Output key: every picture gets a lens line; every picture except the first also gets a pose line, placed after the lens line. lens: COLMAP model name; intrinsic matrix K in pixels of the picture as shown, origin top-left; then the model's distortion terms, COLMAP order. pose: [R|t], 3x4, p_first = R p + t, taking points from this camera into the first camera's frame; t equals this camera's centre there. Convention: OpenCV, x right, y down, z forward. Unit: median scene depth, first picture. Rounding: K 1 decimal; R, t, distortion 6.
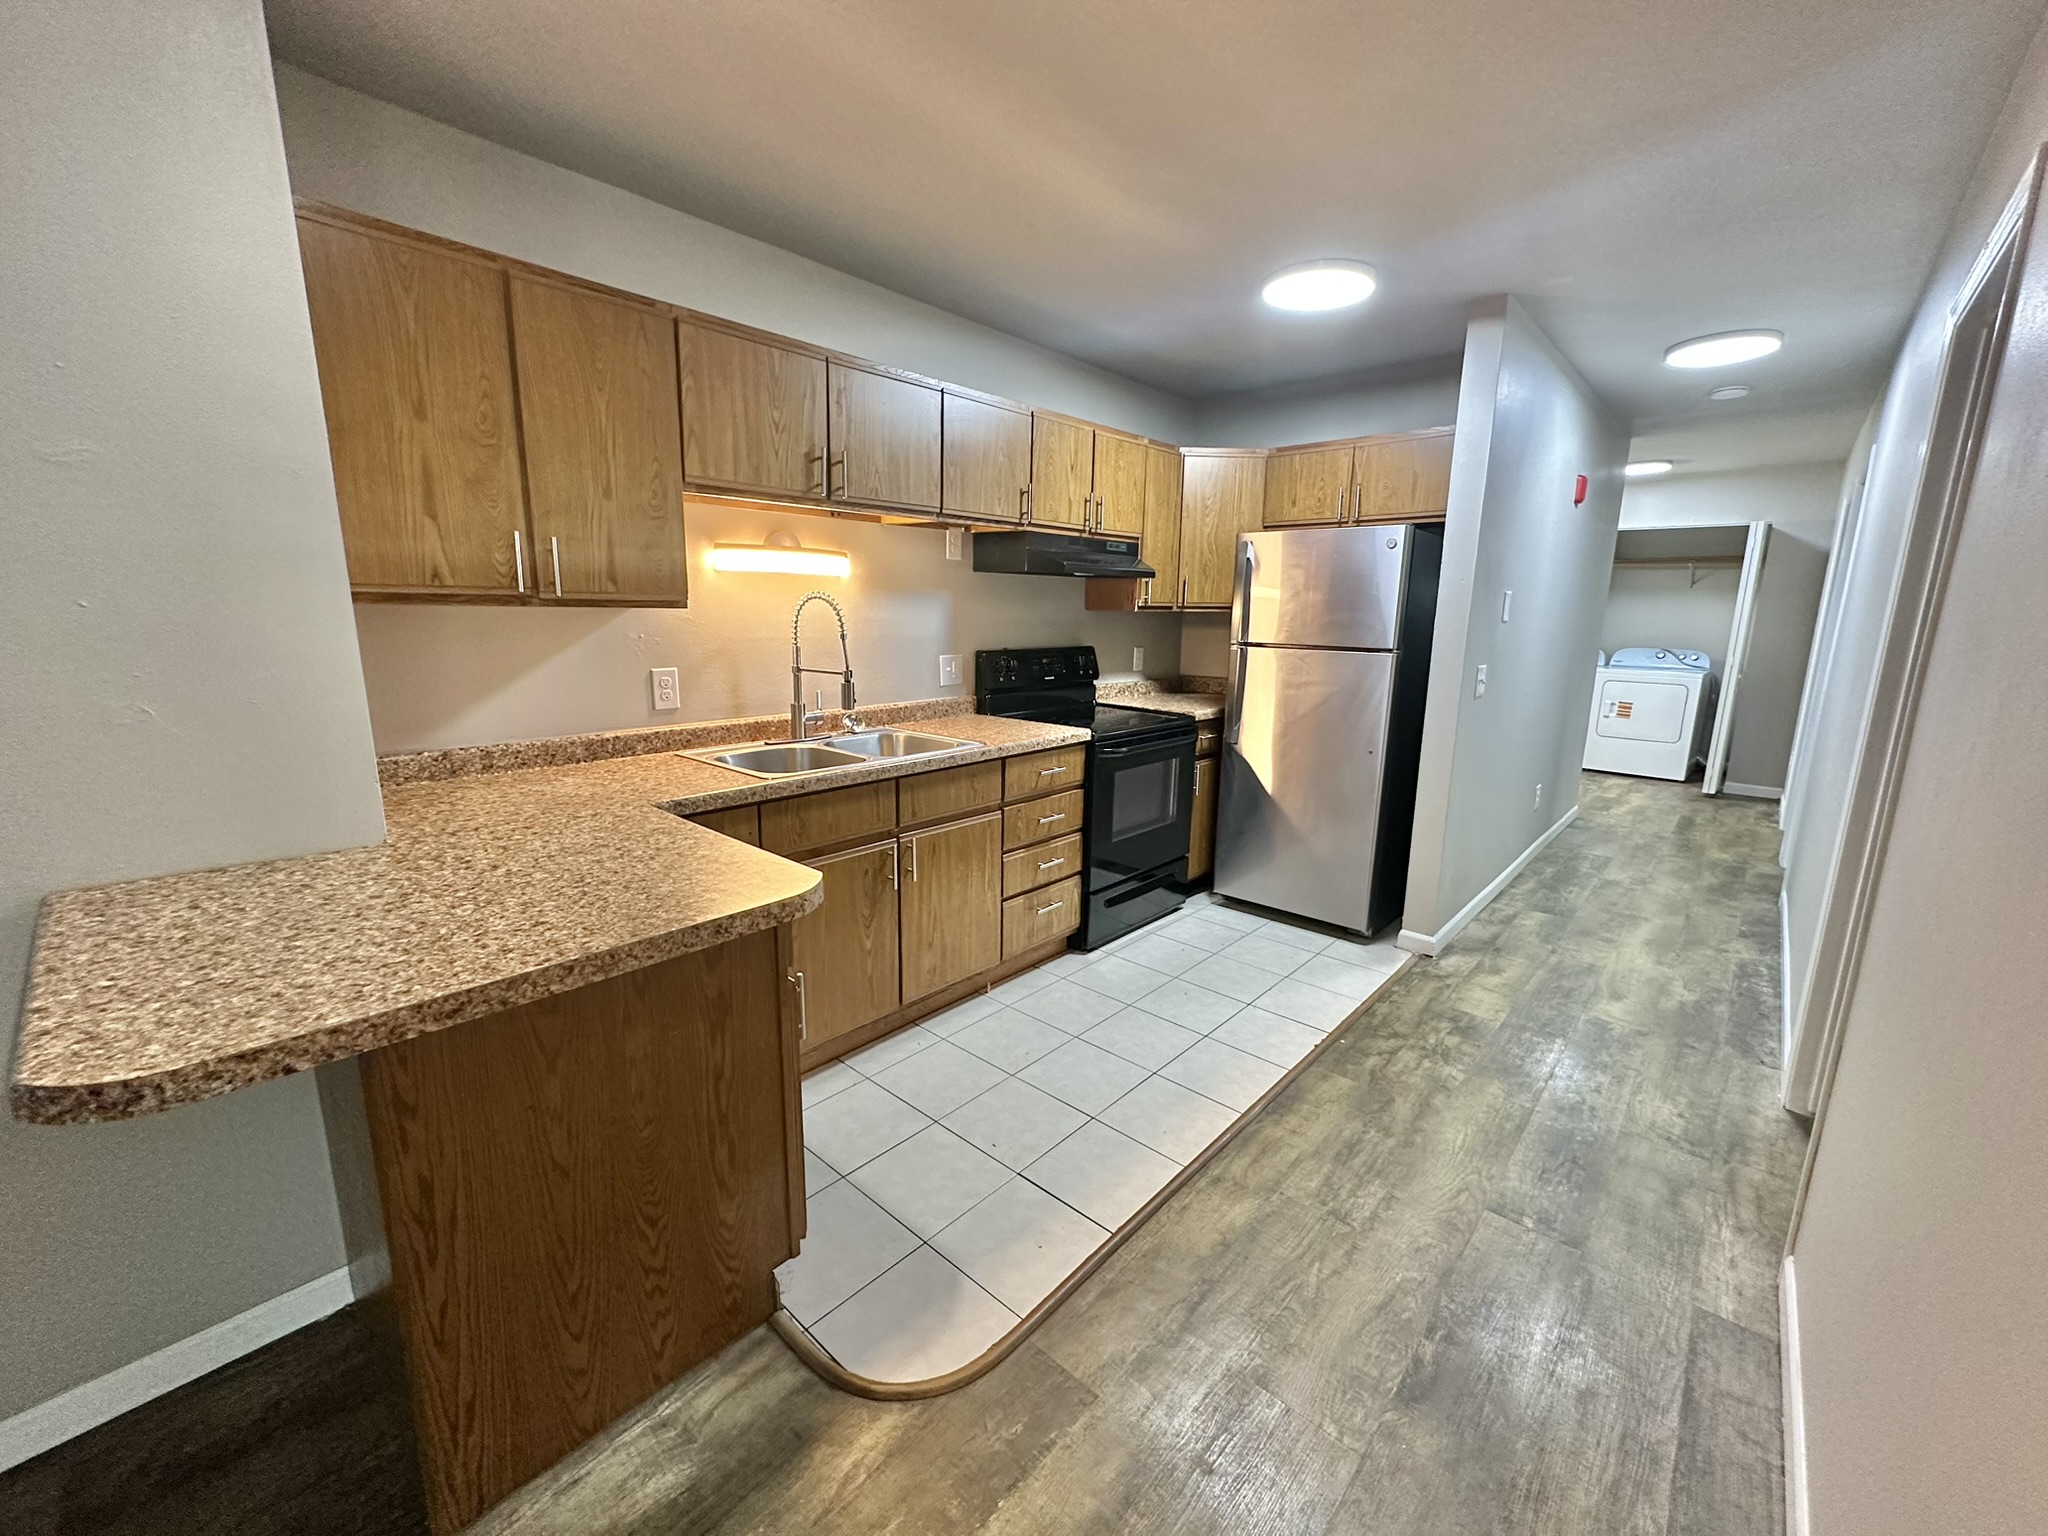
lens RADIAL K [[817.5, 0, 1024.0], [0, 817.5, 768.0], [0, 0, 1]] dist [-0.000948, 0.000590]
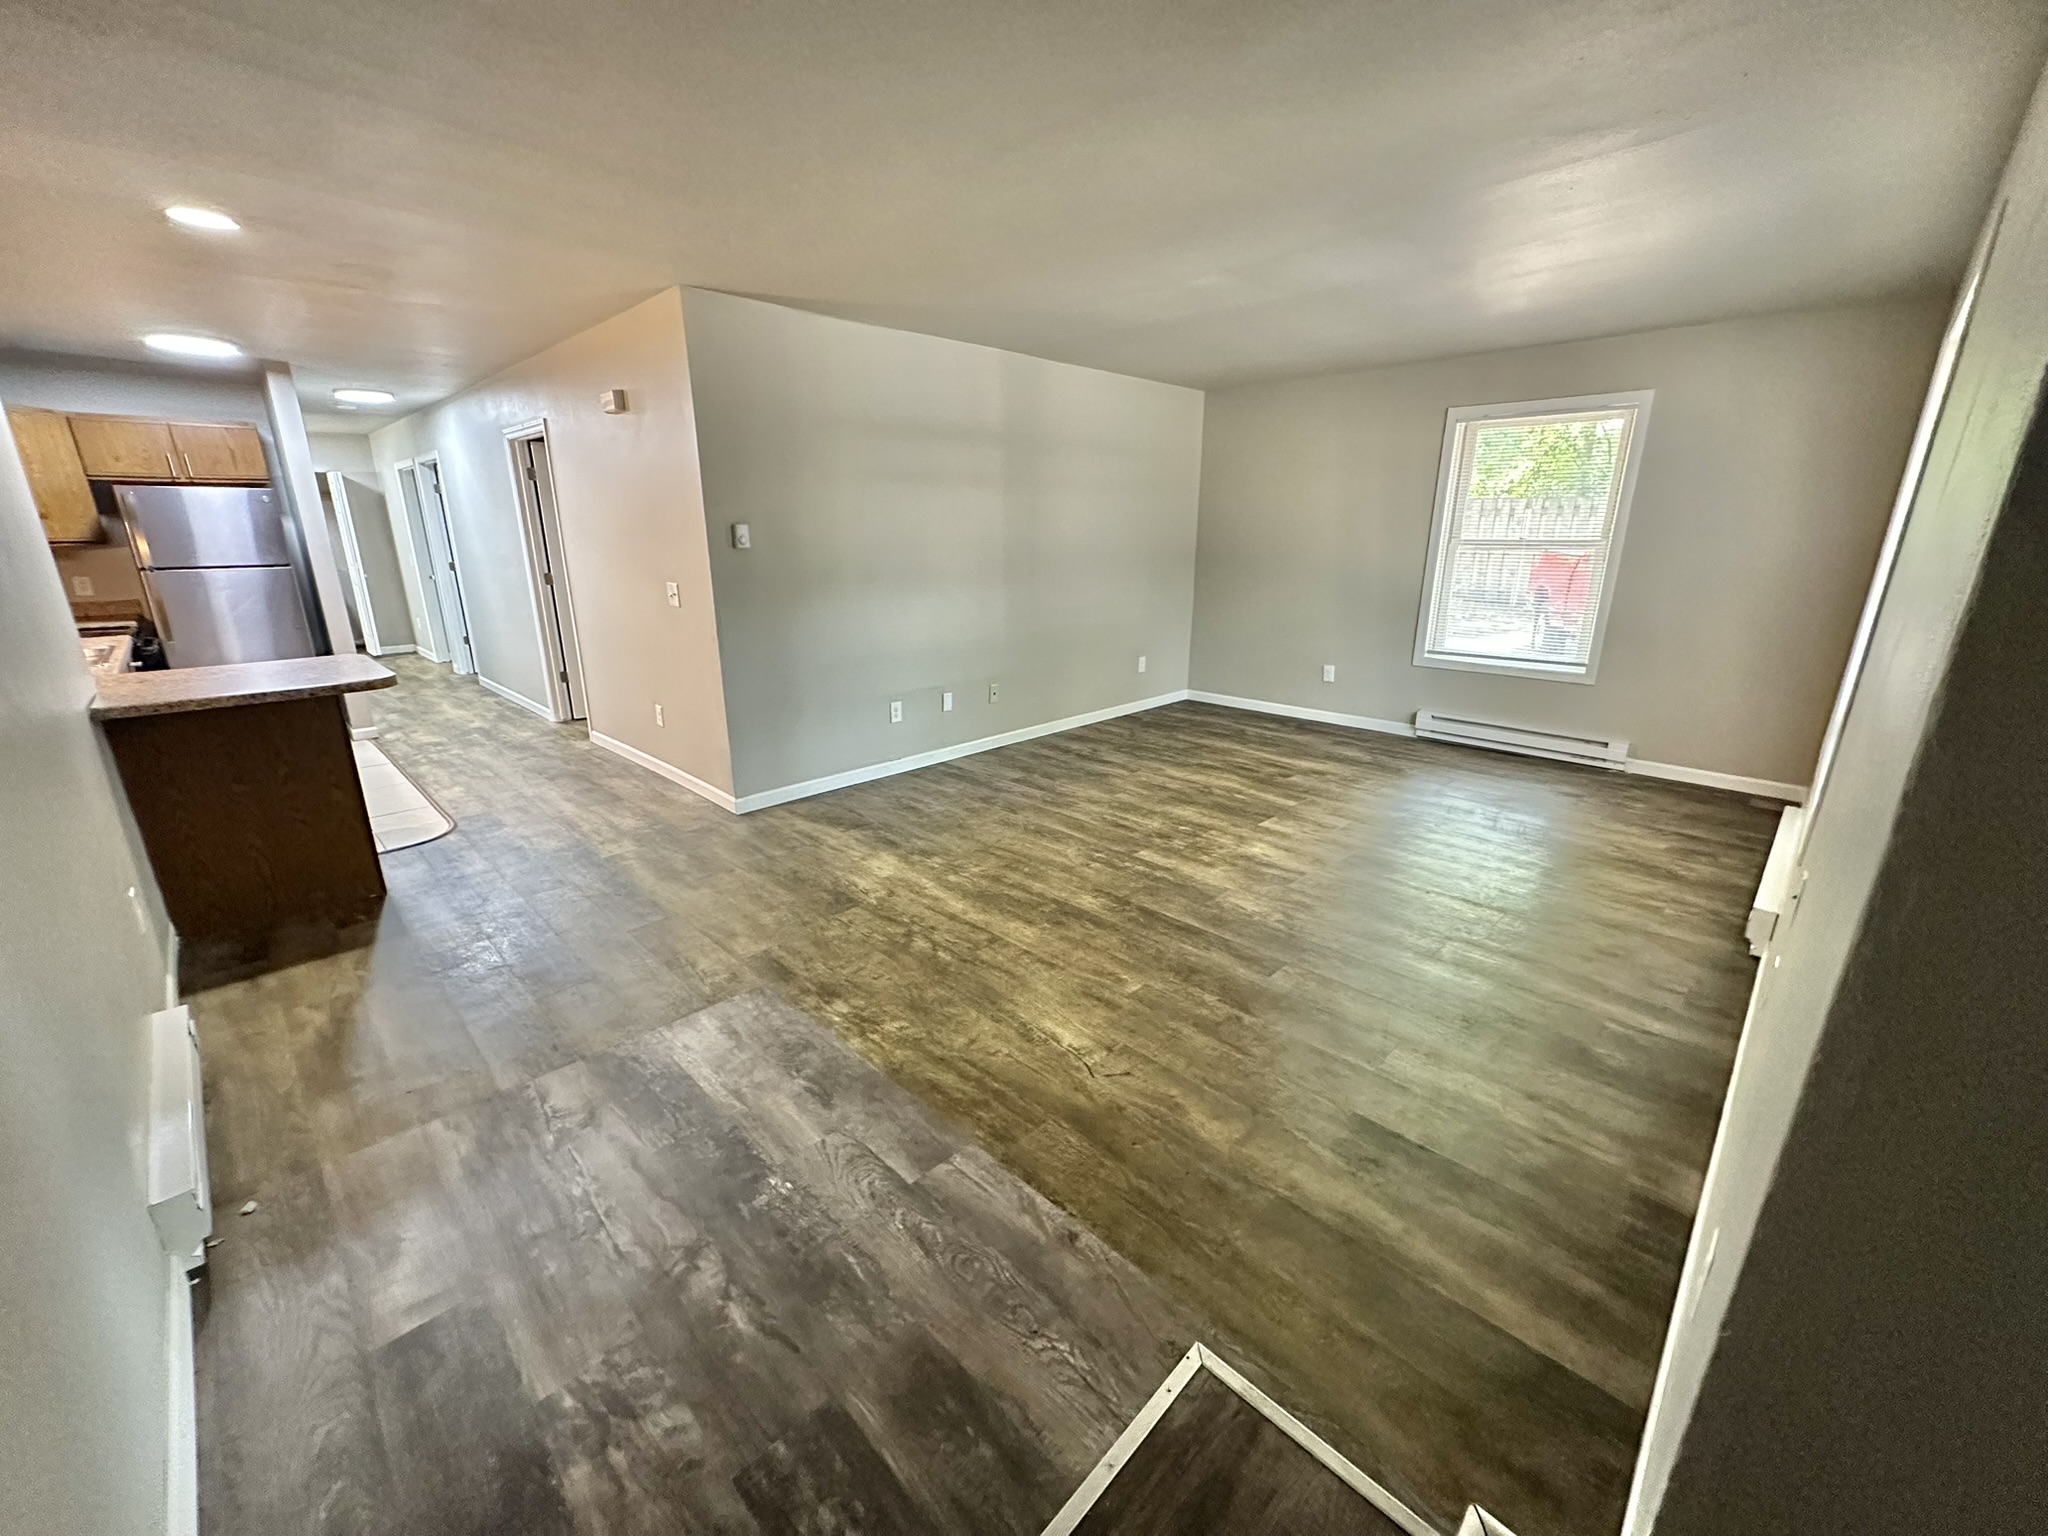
lens RADIAL K [[817.5, 0, 1024.0], [0, 817.5, 768.0], [0, 0, 1]] dist [-0.000948, 0.000590]
pose [[0.047024, -0.298183, 0.953350, -1.428267], [0.200461, 0.937806, 0.283434, 0.088071], [-0.978573, 0.177781, 0.103873, -0.680505]]
